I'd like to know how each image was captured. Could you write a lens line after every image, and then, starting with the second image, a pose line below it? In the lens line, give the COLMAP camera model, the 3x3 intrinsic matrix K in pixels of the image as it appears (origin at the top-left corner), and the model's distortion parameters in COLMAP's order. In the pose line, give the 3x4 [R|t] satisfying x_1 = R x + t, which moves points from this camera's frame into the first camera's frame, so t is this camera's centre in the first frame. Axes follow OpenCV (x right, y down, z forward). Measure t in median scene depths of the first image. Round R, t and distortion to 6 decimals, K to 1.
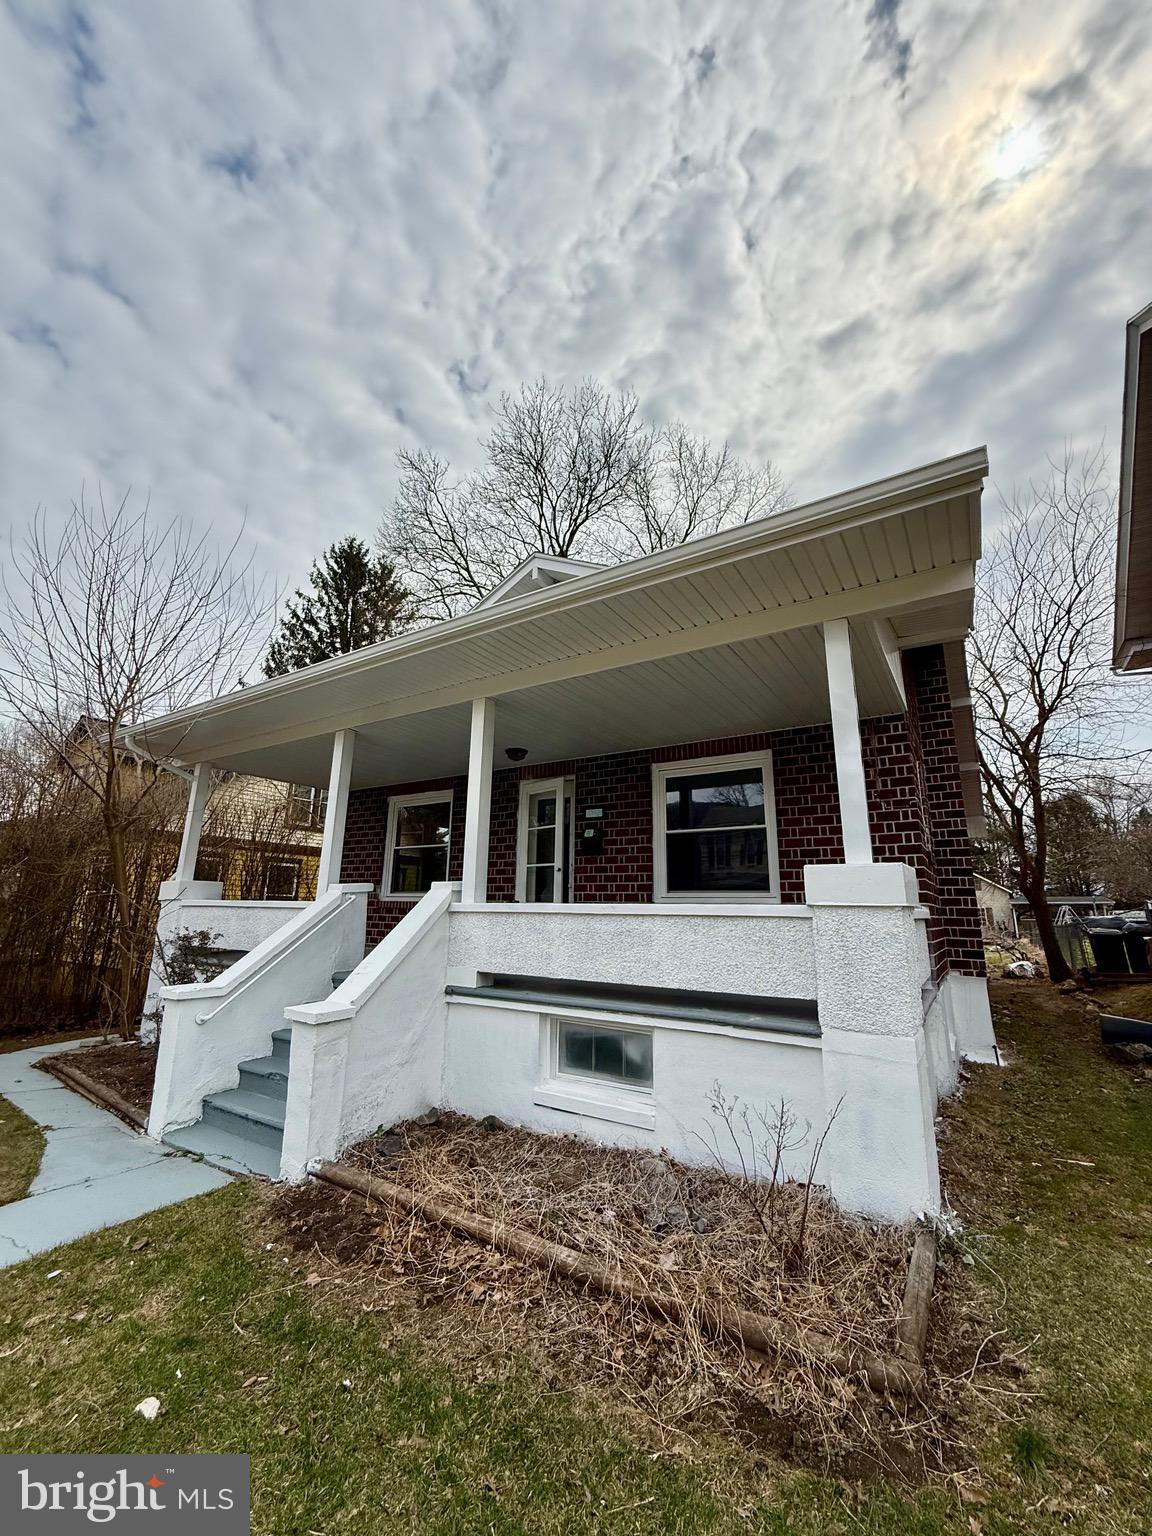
lens RADIAL K [[612.5, 0, 574.3], [0, 612.5, 764.7], [0, 0, 1]] dist [-0.003904, -0.000226]
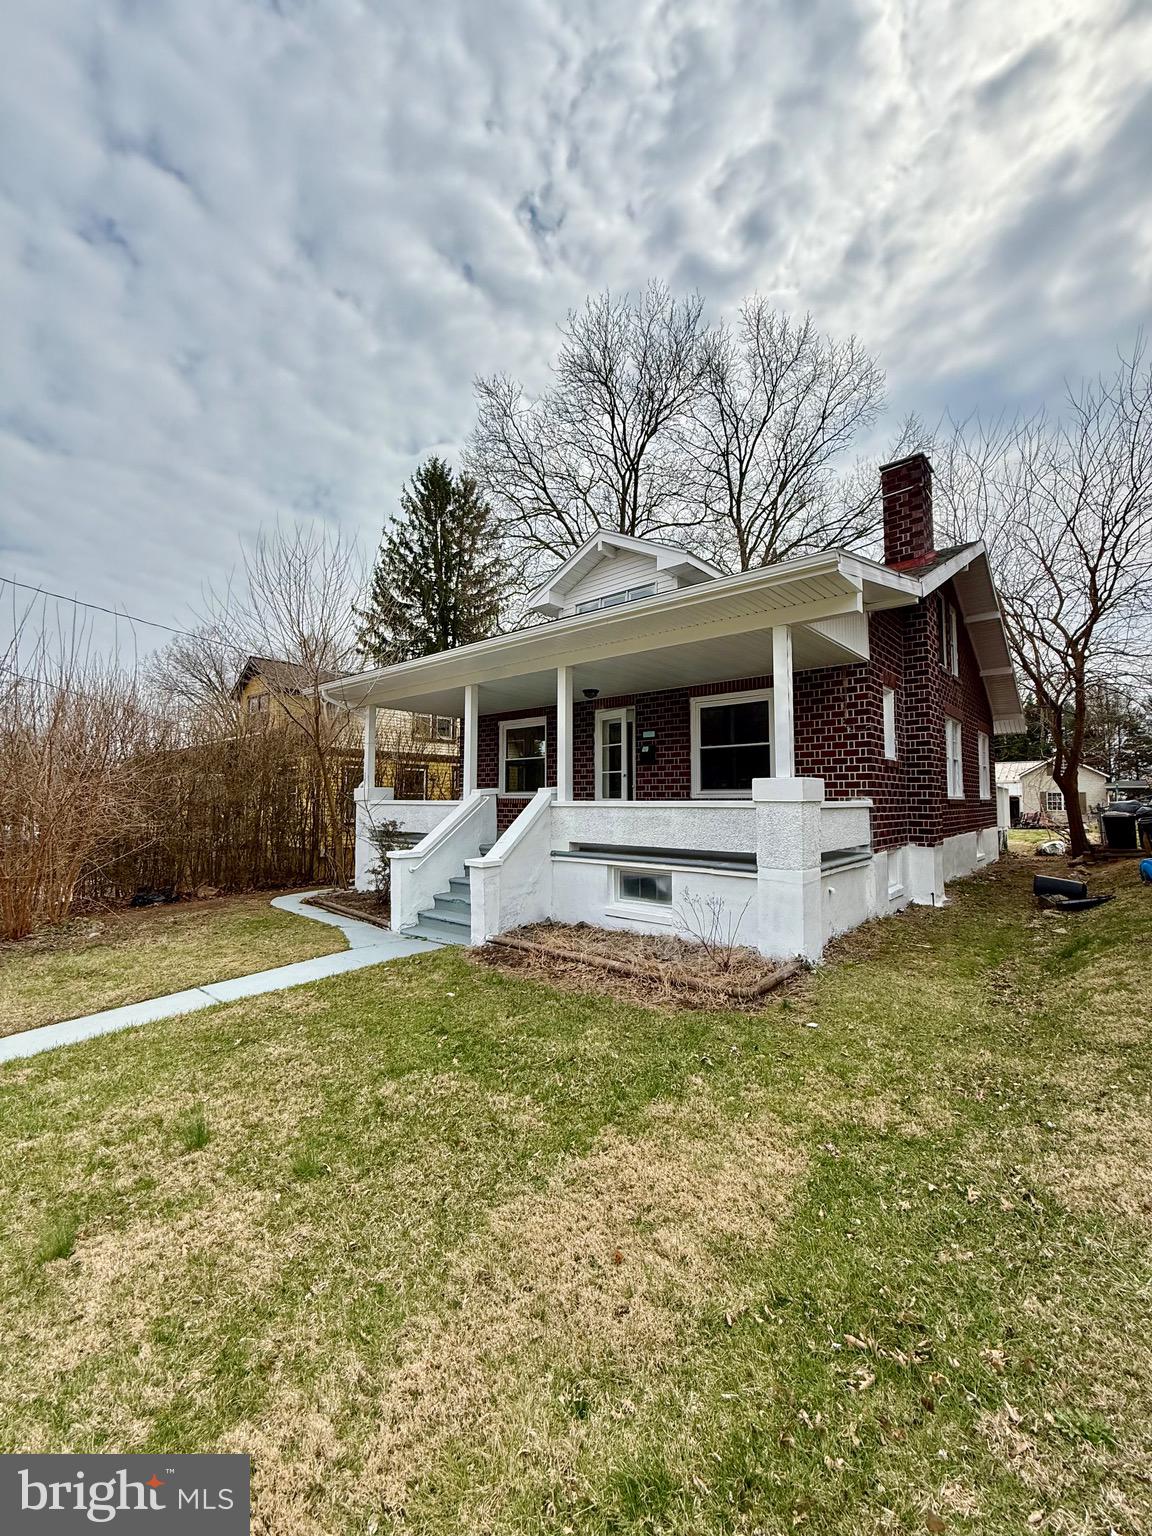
lens RADIAL K [[612.5, 0, 574.3], [0, 612.5, 764.7], [0, 0, 1]] dist [-0.003904, -0.000226]
pose [[0.988992, -0.022967, -0.146175, 0.068073], [0.047966, 0.984297, 0.169879, -0.098527], [0.139978, -0.175021, 0.974563, -0.384556]]
